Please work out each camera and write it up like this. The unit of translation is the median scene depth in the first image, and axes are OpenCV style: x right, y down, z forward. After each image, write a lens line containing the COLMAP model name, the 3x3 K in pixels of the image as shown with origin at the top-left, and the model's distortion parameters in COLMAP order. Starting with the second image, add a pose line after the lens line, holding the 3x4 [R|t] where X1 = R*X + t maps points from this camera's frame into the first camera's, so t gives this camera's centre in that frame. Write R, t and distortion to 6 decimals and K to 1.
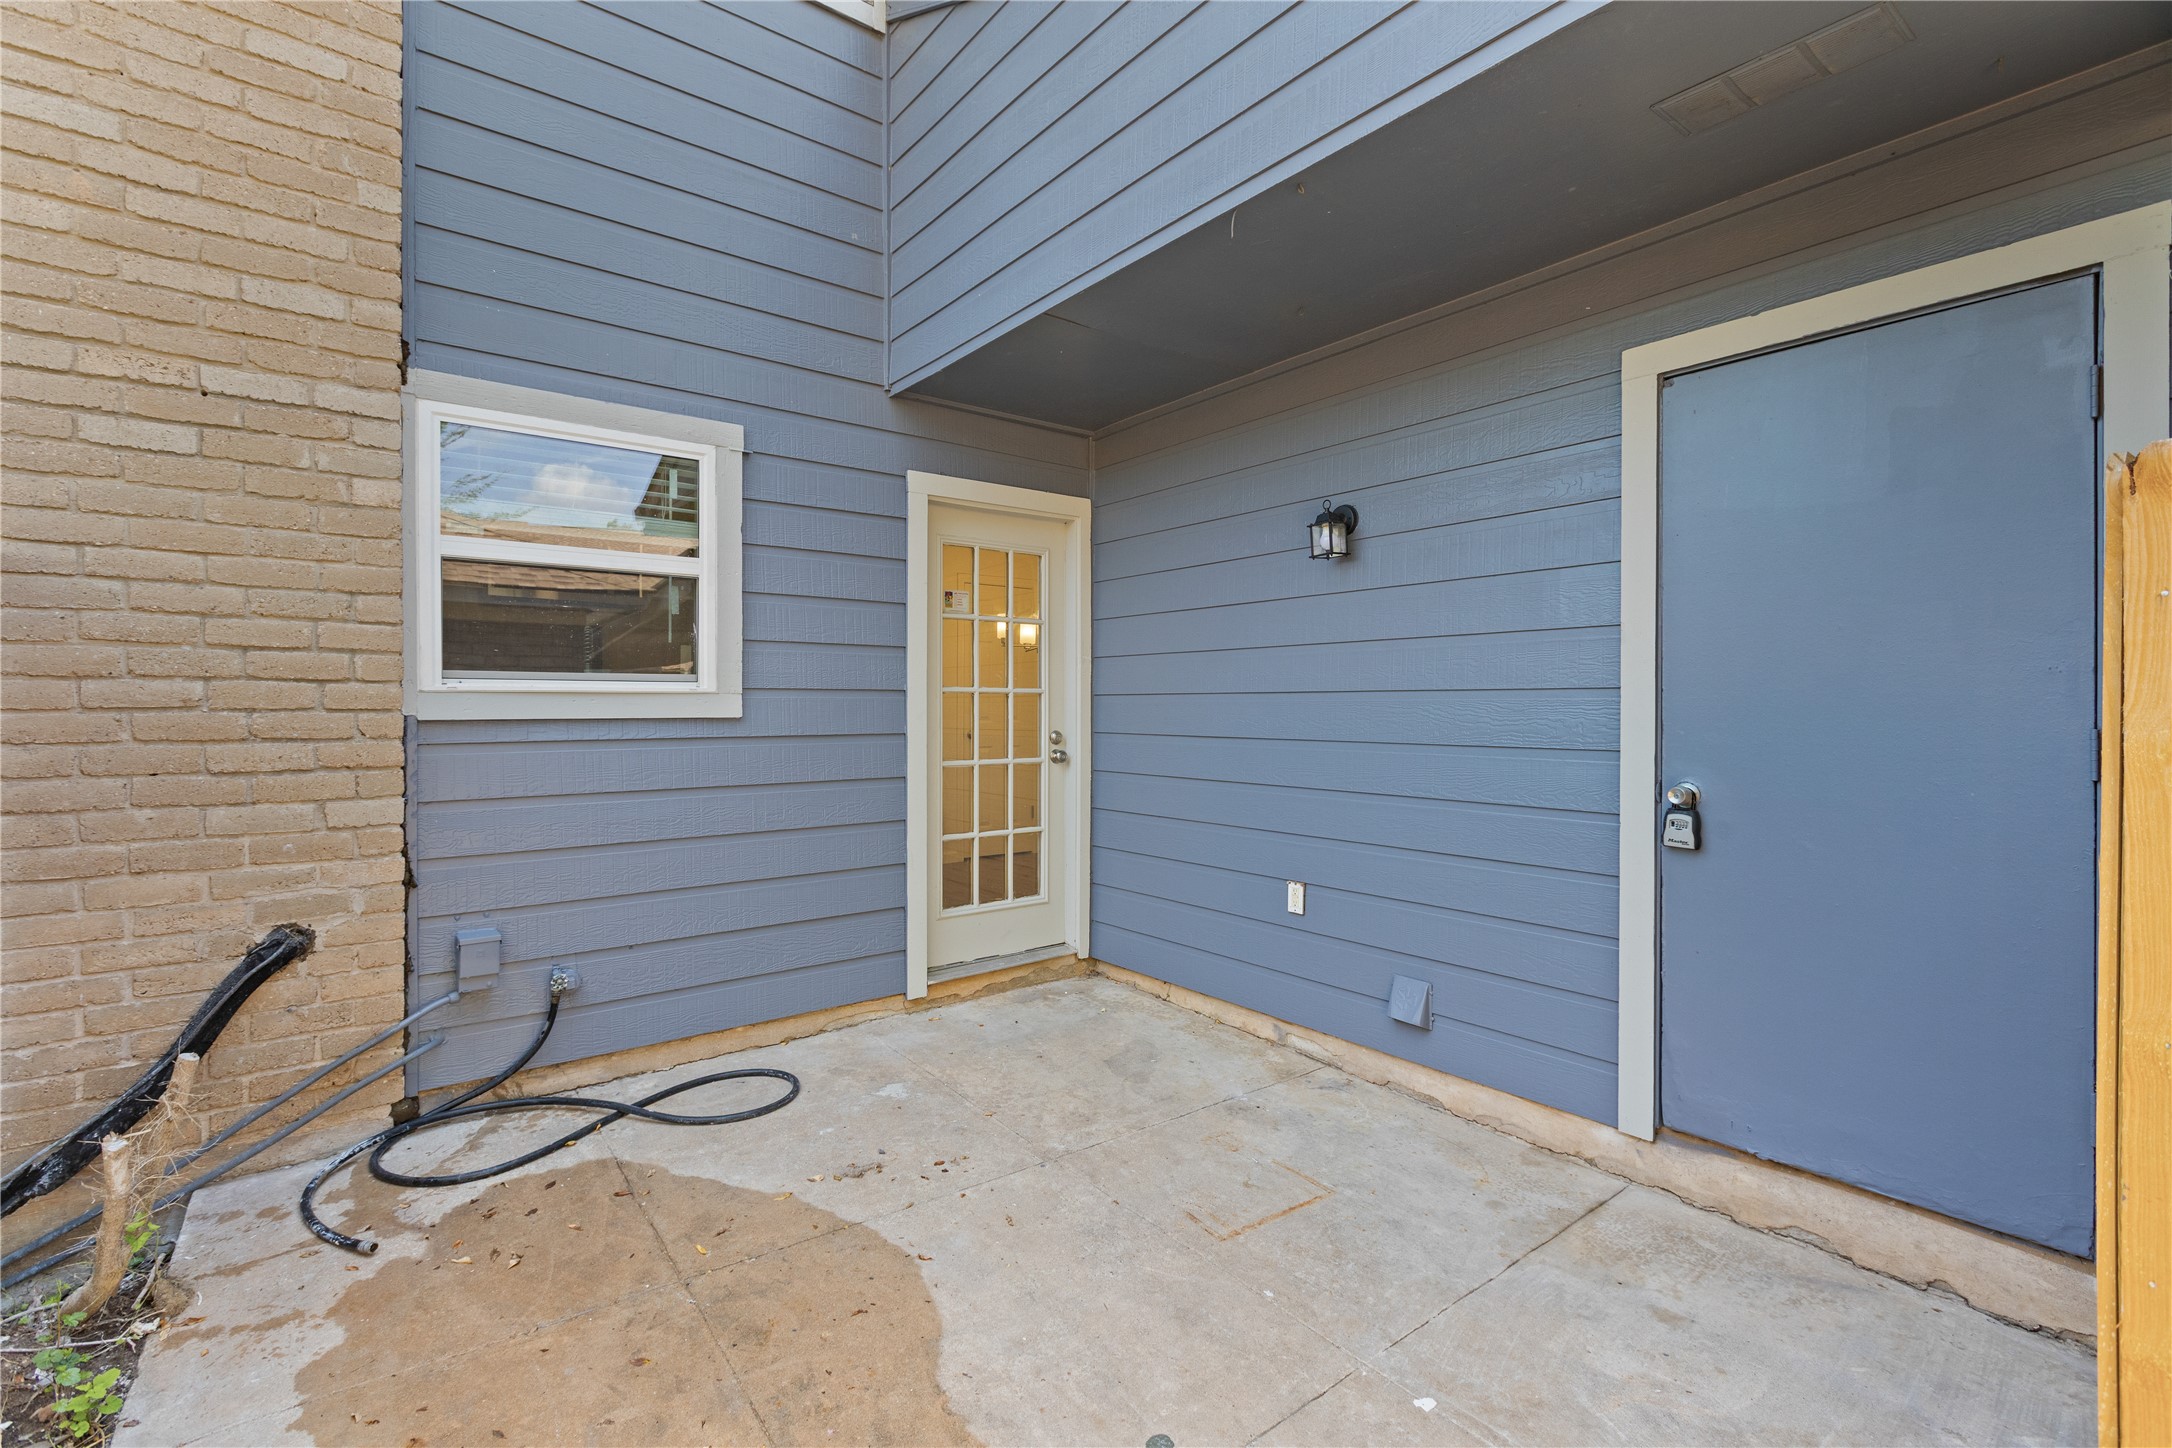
lens RADIAL K [[960.0, 0, 1080.6], [0, 960.0, 733.0], [0, 0, 1]] dist [-0.011030, -0.000362]
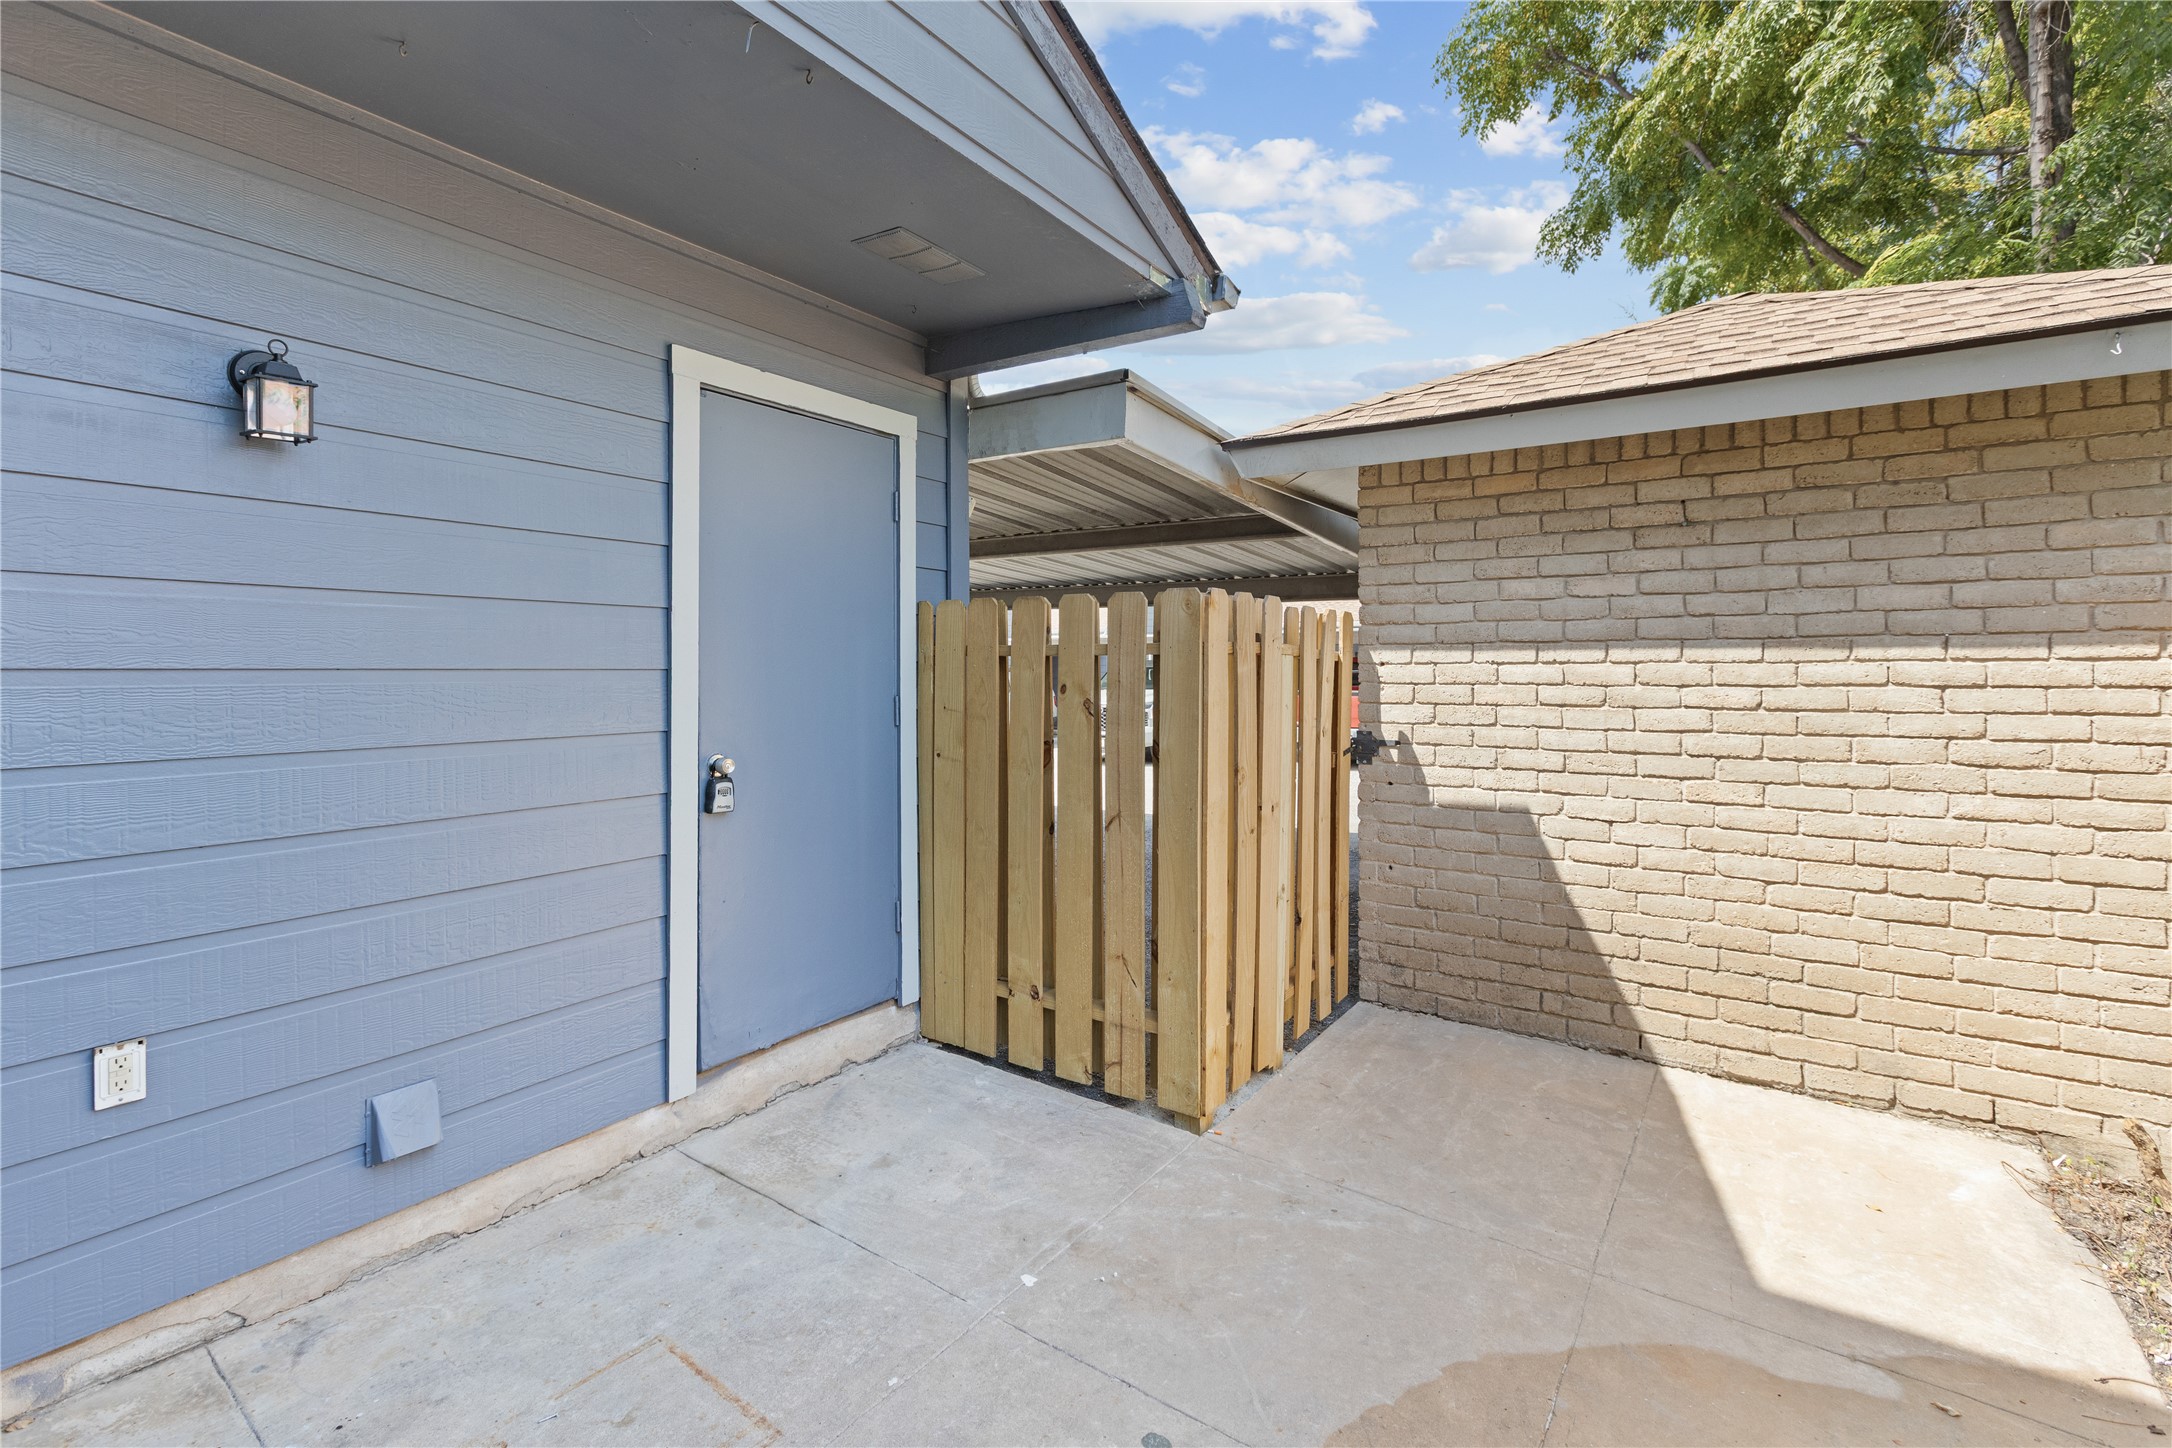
lens RADIAL K [[951.7, 0, 1079.9], [0, 951.7, 682.5], [0, 0, 1]] dist [-0.011438, -0.000638]
pose [[-0.301530, -0.011630, 0.953386, -0.553664], [0.030244, 0.999306, 0.021756, -0.043279], [-0.952977, 0.035395, -0.300969, 0.912740]]
